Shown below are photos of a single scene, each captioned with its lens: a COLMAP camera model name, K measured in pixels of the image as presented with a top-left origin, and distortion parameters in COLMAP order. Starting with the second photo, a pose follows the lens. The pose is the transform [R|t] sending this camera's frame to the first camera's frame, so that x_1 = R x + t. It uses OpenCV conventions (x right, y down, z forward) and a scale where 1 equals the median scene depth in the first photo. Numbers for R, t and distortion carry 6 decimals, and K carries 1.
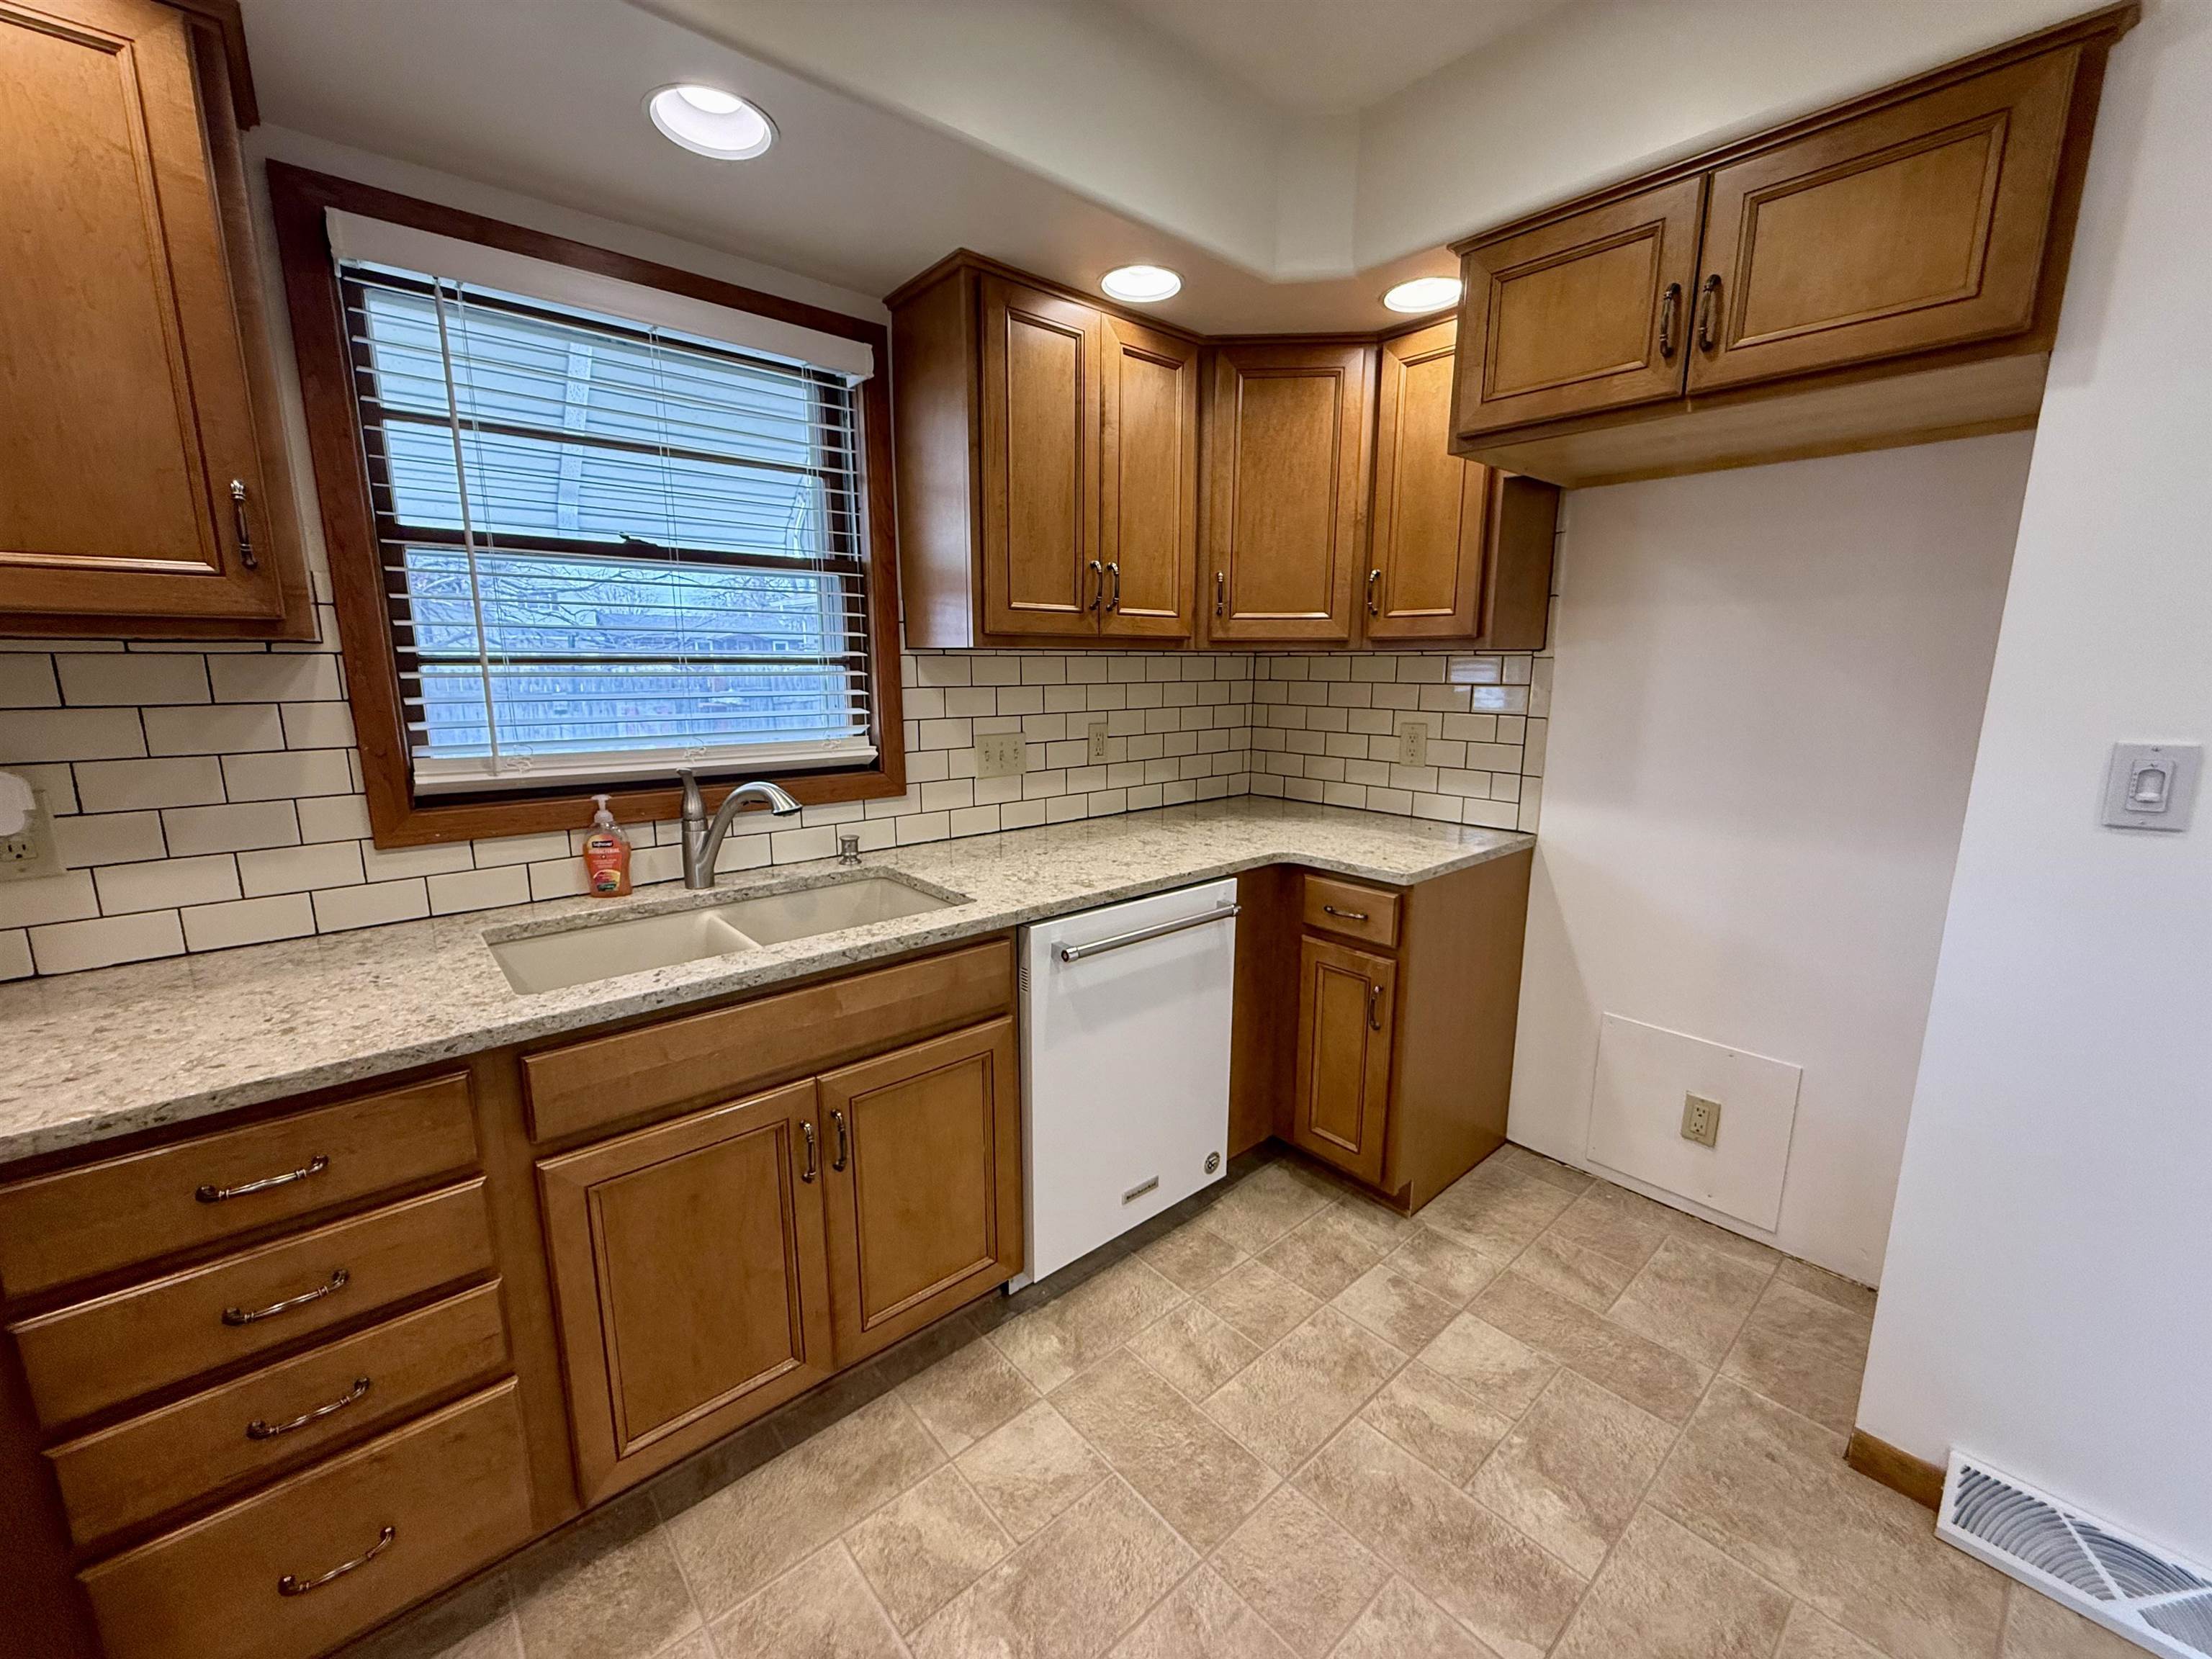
lens RADIAL K [[879.8, 0, 1101.9], [0, 879.8, 828.4], [0, 0, 1]] dist [0.000649, 0.000372]
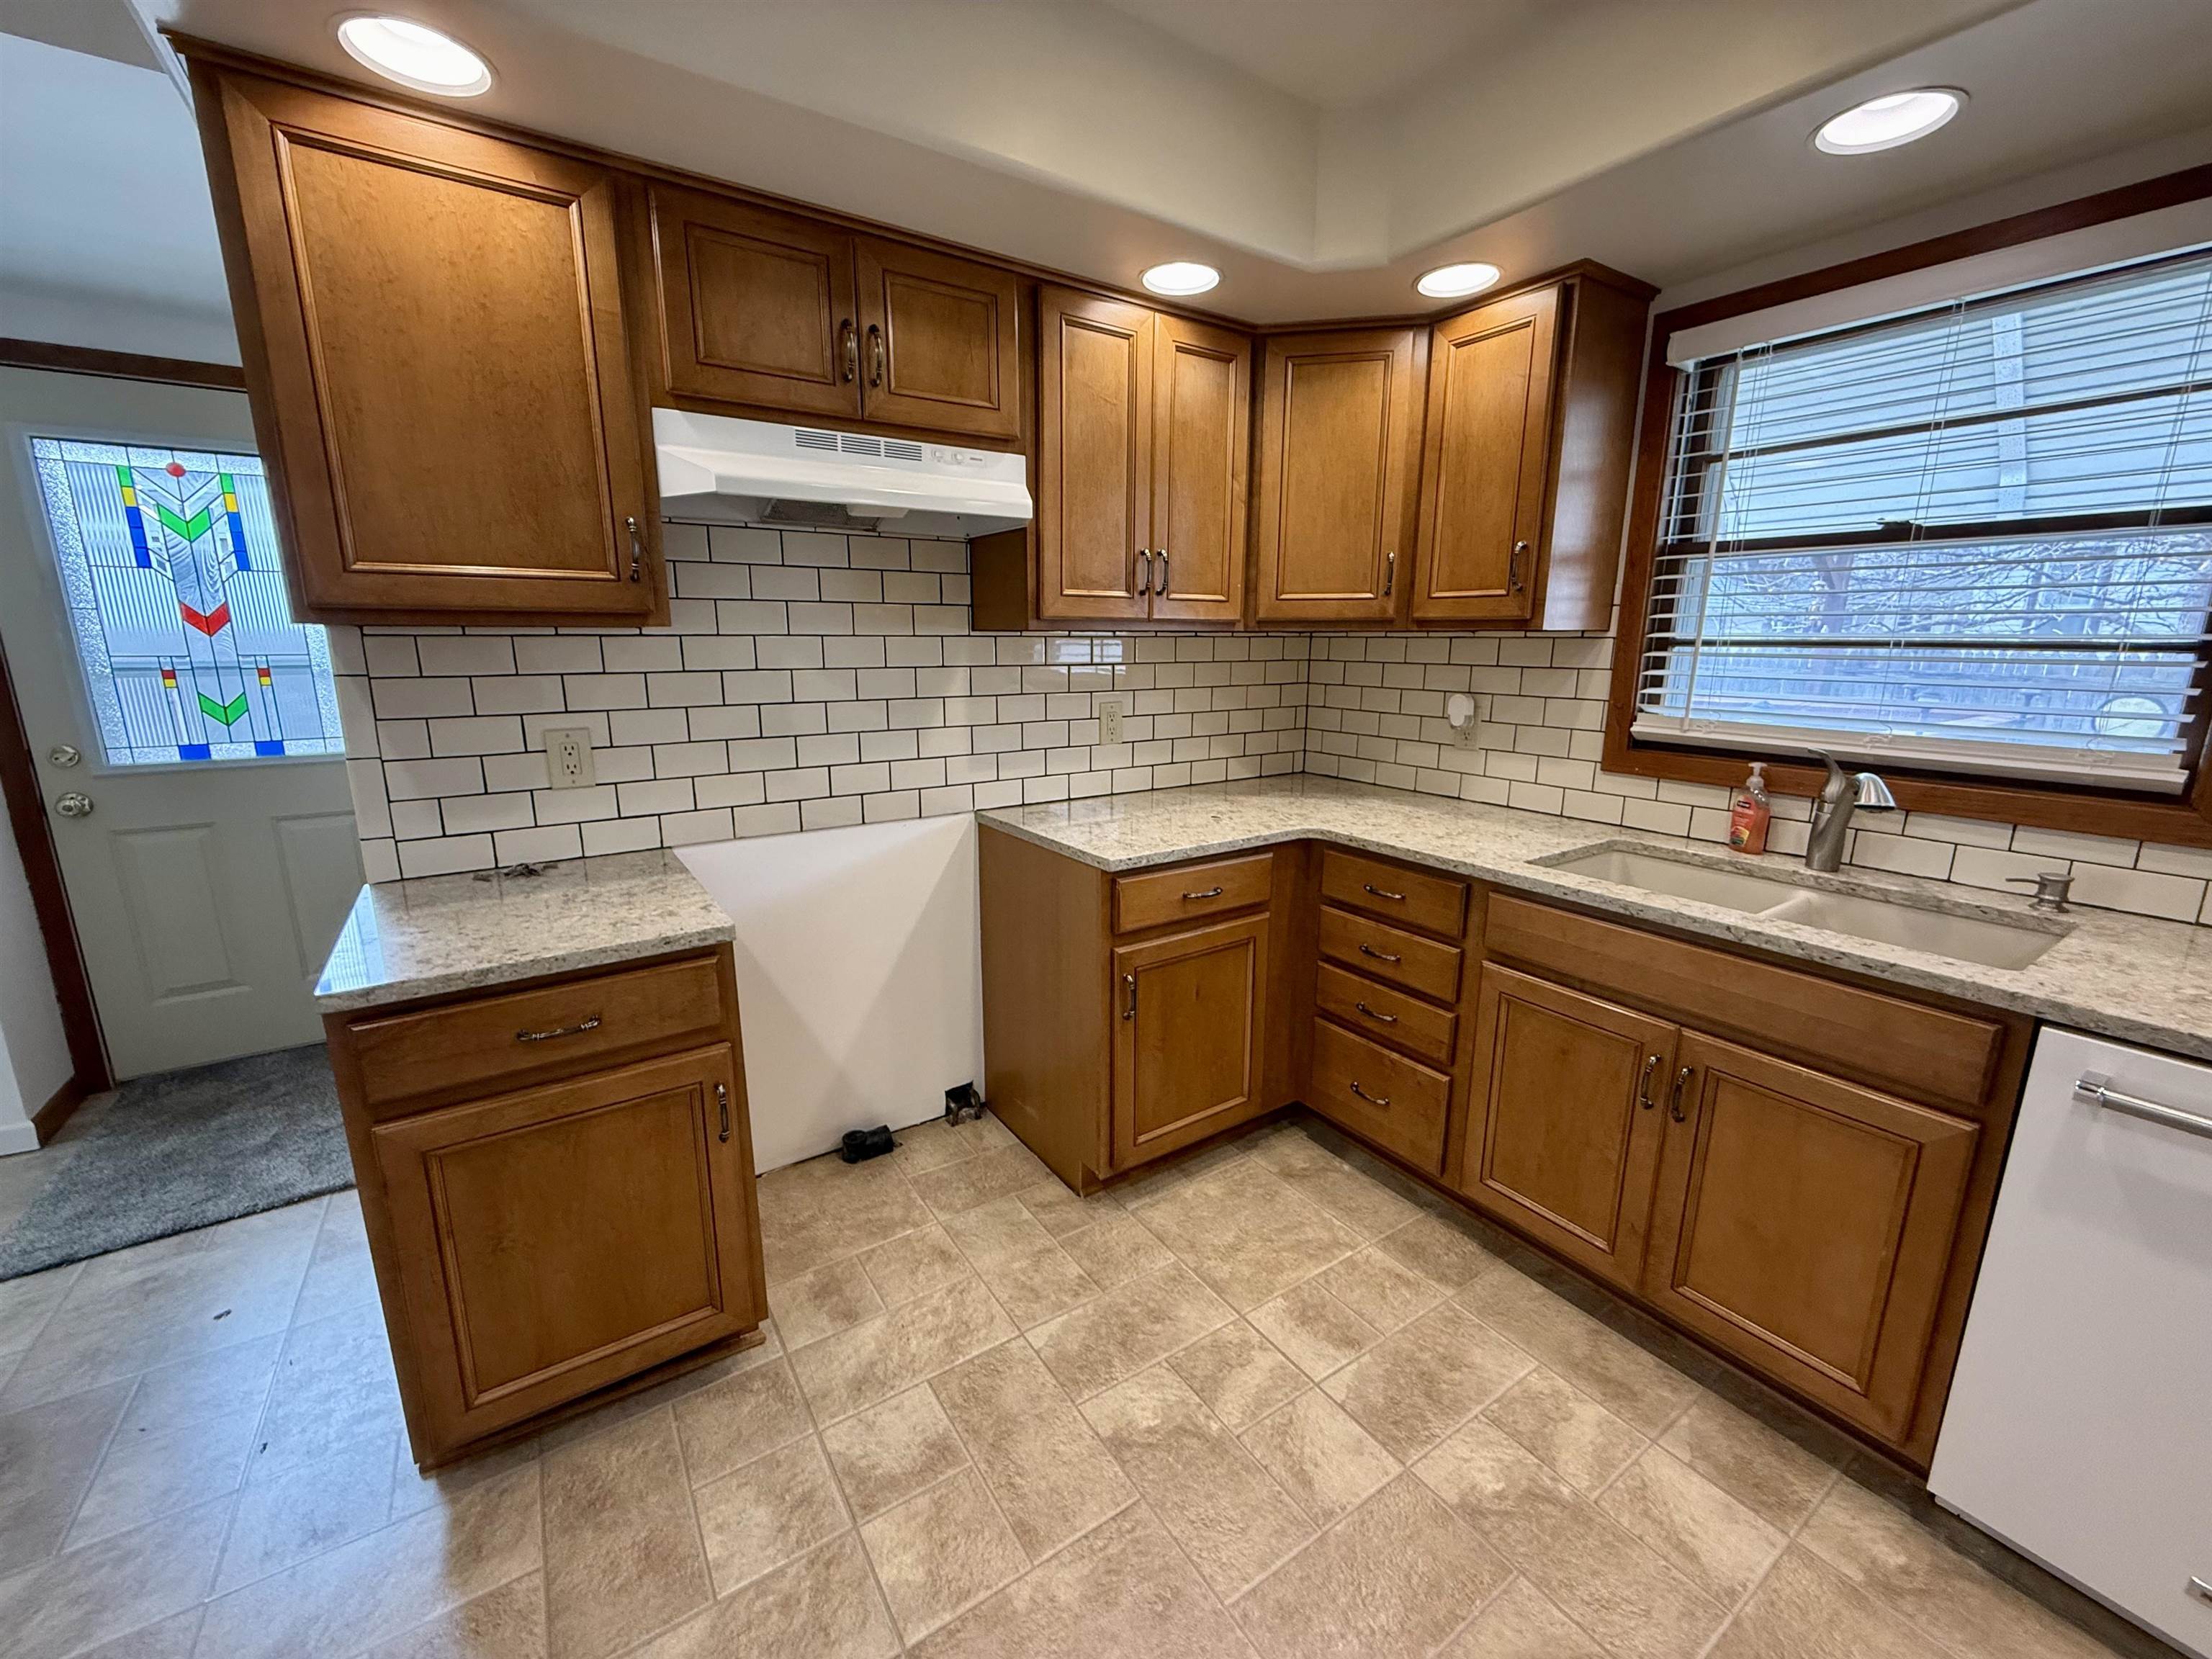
lens RADIAL K [[879.8, 0, 1097.0], [0, 879.8, 826.4], [0, 0, 1]] dist [0.000649, 0.000372]
pose [[-0.126793, 0.210776, -0.969277, 0.687979], [-0.187410, 0.954474, 0.232073, -0.065690], [0.974064, 0.211078, -0.081519, 0.289715]]
